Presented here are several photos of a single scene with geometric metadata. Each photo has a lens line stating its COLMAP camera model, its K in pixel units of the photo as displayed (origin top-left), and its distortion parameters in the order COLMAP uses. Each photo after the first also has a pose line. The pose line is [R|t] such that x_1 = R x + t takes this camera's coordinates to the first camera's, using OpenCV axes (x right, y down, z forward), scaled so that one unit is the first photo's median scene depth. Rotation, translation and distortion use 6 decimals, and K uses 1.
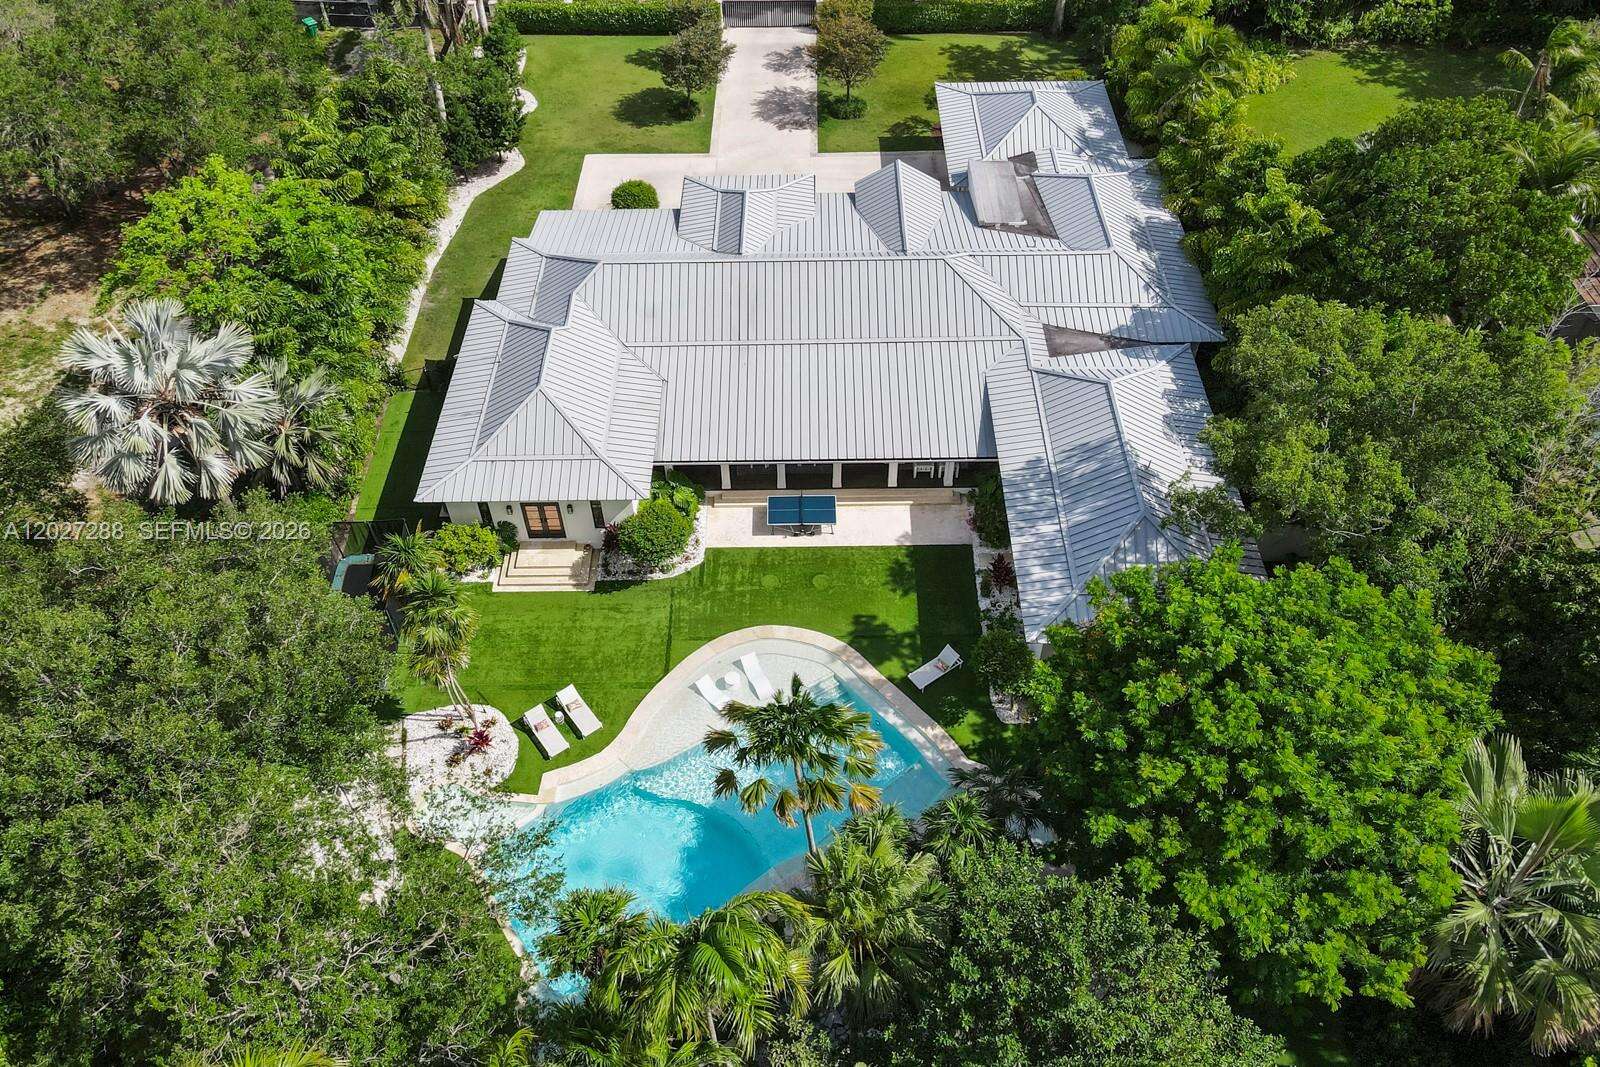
lens RADIAL K [[1198.4, 0, 796.2], [0, 1198.4, 530.6], [0, 0, 1]] dist [0.011324, 0.007469]
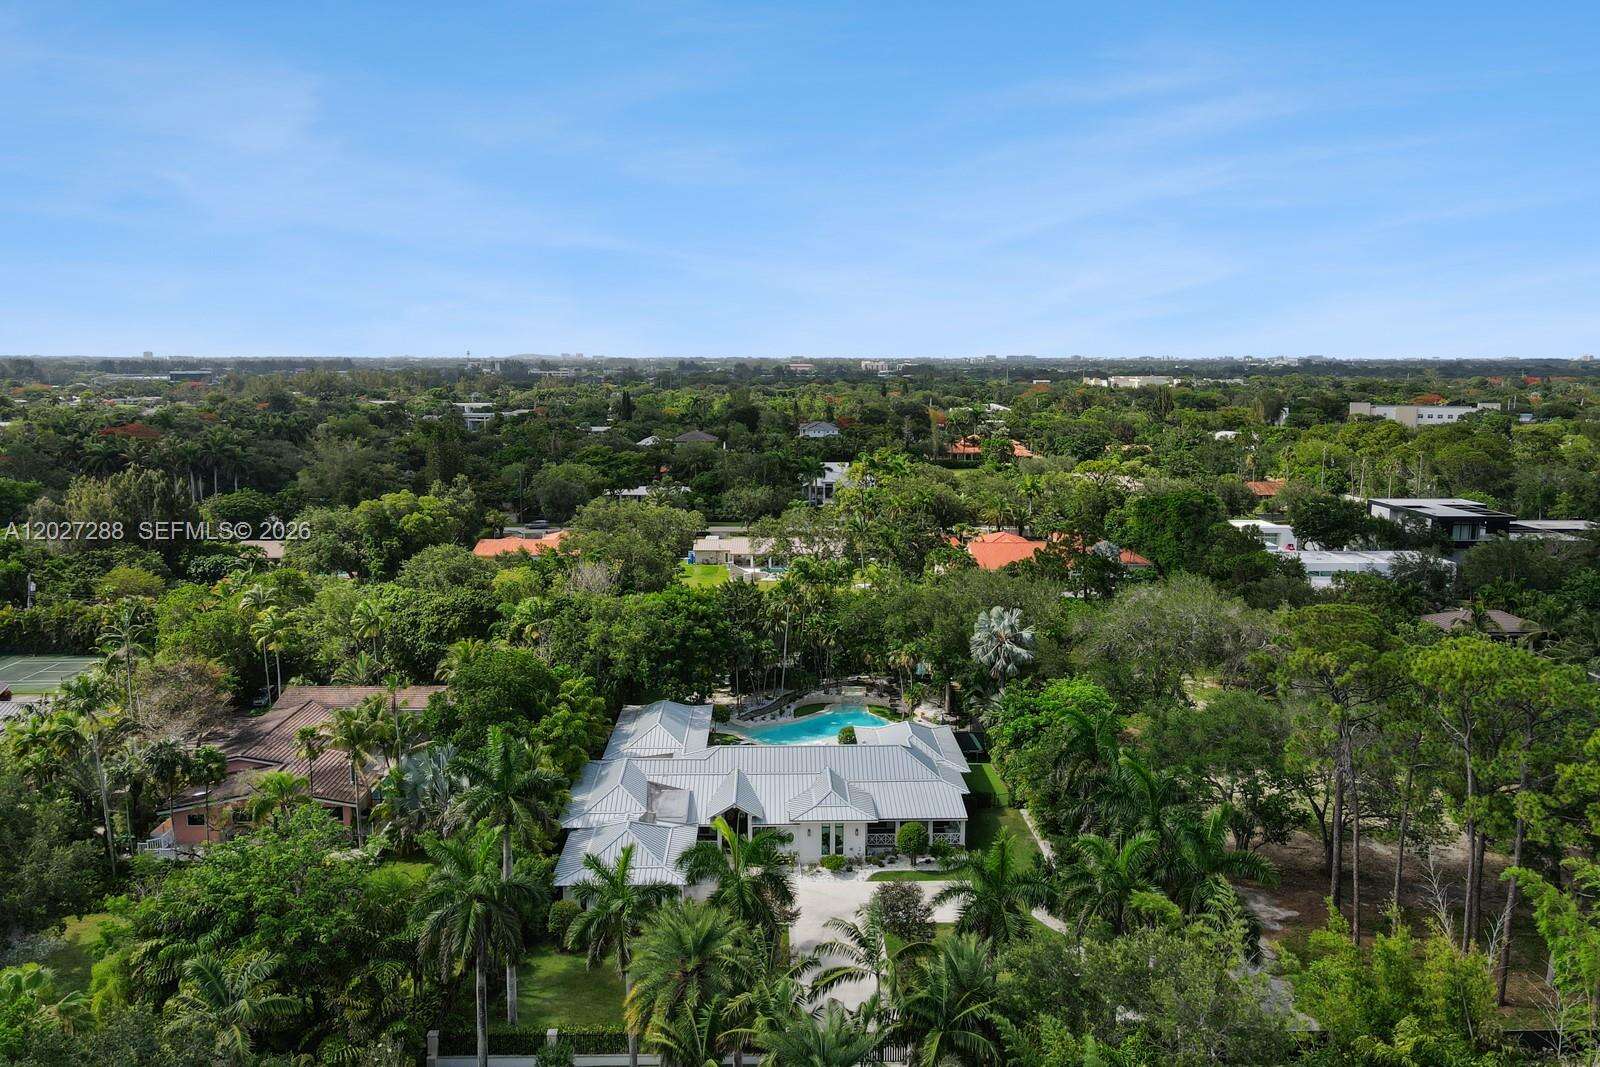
lens RADIAL K [[1198.4, 0, 796.2], [0, 1198.4, 530.6], [0, 0, 1]] dist [0.011324, 0.007469]
pose [[-0.999470, 0.017724, -0.027318, 0.050358], [-0.013114, 0.548782, 0.835863, -2.102715], [0.029806, 0.835778, -0.548258, 1.837125]]
